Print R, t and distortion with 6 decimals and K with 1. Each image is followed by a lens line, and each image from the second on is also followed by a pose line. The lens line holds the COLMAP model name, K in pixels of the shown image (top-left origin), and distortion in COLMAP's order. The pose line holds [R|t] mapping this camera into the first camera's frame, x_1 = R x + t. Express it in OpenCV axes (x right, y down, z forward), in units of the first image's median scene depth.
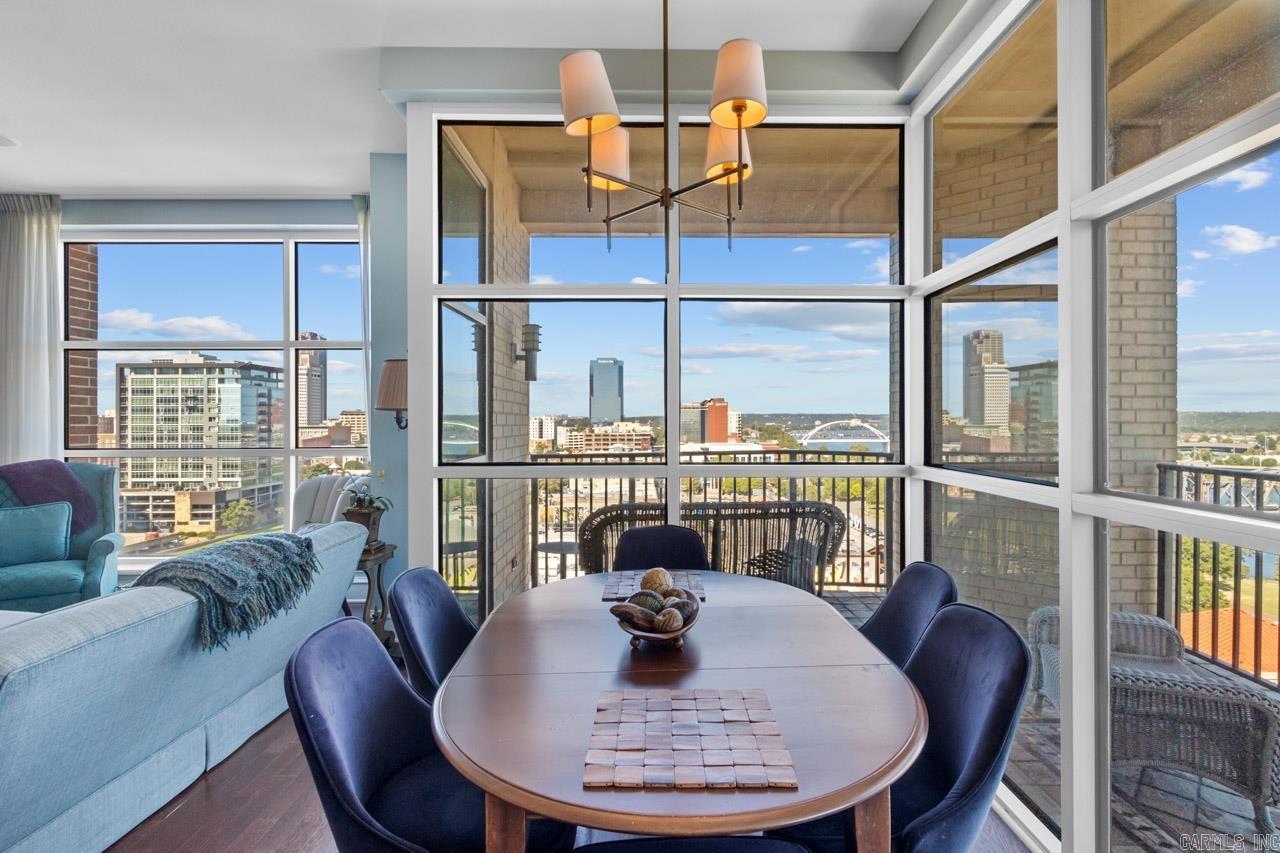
lens RADIAL K [[598.8, 0, 644.0], [0, 598.8, 419.5], [0, 0, 1]] dist [0.000893, 0.000116]
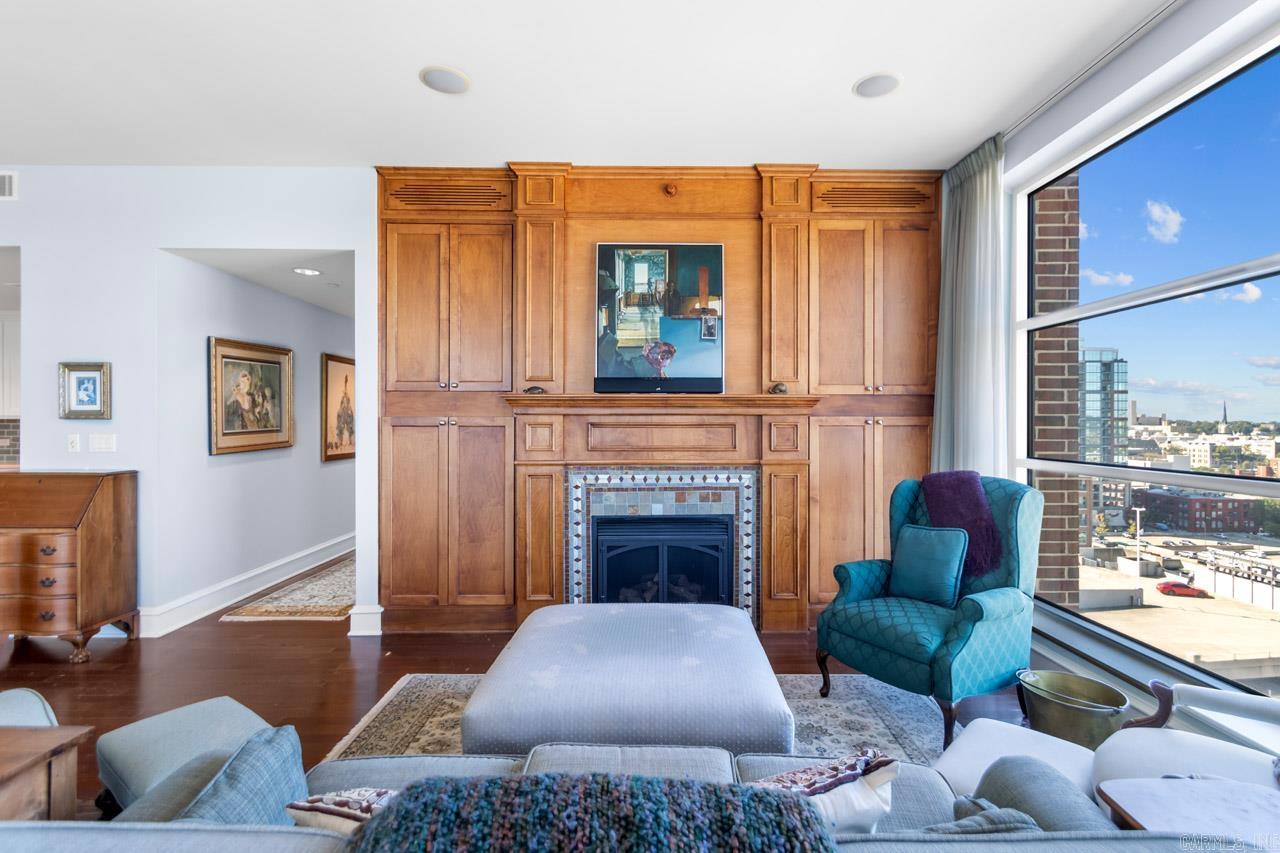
lens RADIAL K [[605.8, 0, 669.2], [0, 605.8, 424.1], [0, 0, 1]] dist [0.012975, 0.000098]
pose [[0.025595, 0.003833, -0.999665, -0.231063], [0.001420, 0.999991, 0.003871, 0.002241], [0.999671, -0.001518, 0.025589, 0.655941]]
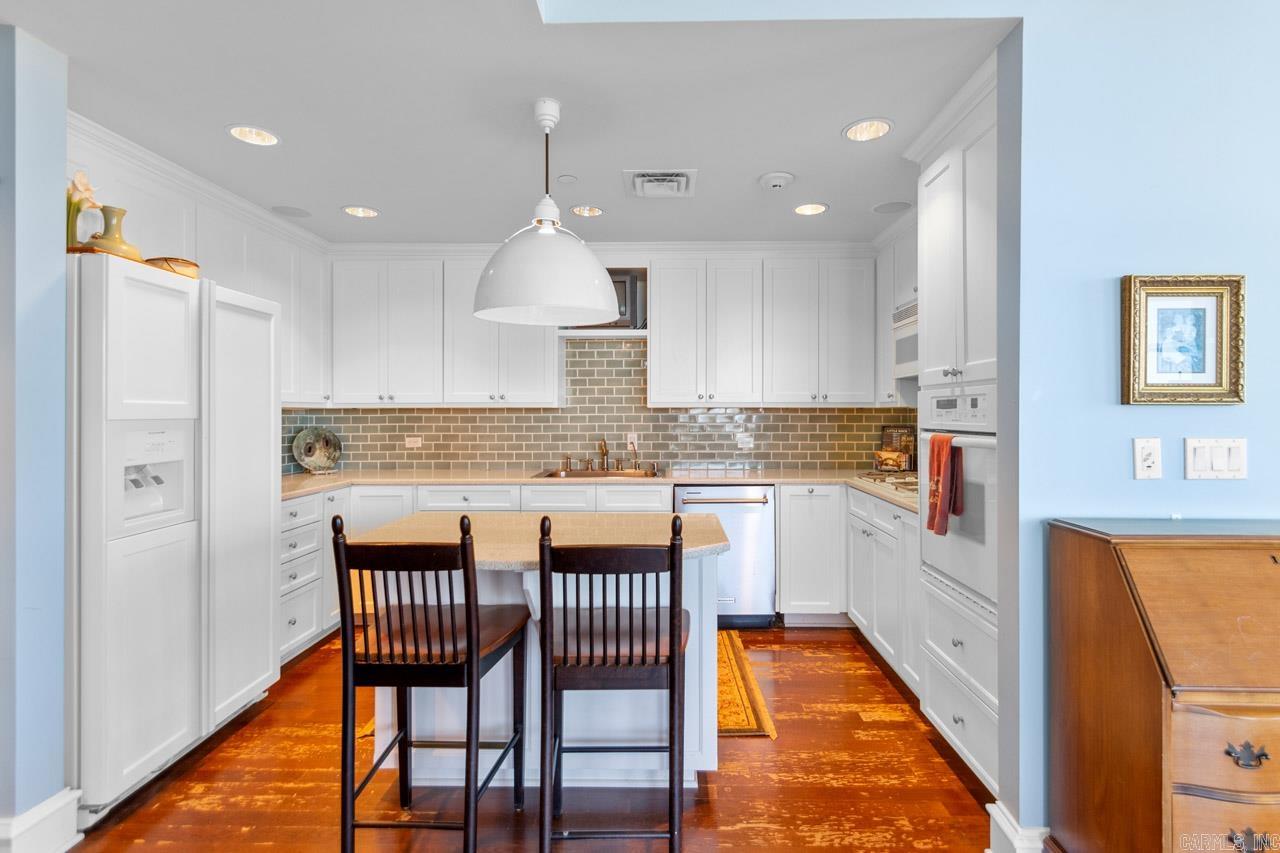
lens RADIAL K [[598.8, 0, 644.0], [0, 598.8, 419.5], [0, 0, 1]] dist [0.000893, 0.000116]
pose [[-0.030641, 0.013034, -0.999445, -0.843638], [0.001493, 0.999914, 0.012994, 0.001896], [0.999529, -0.001094, -0.030657, -0.719283]]
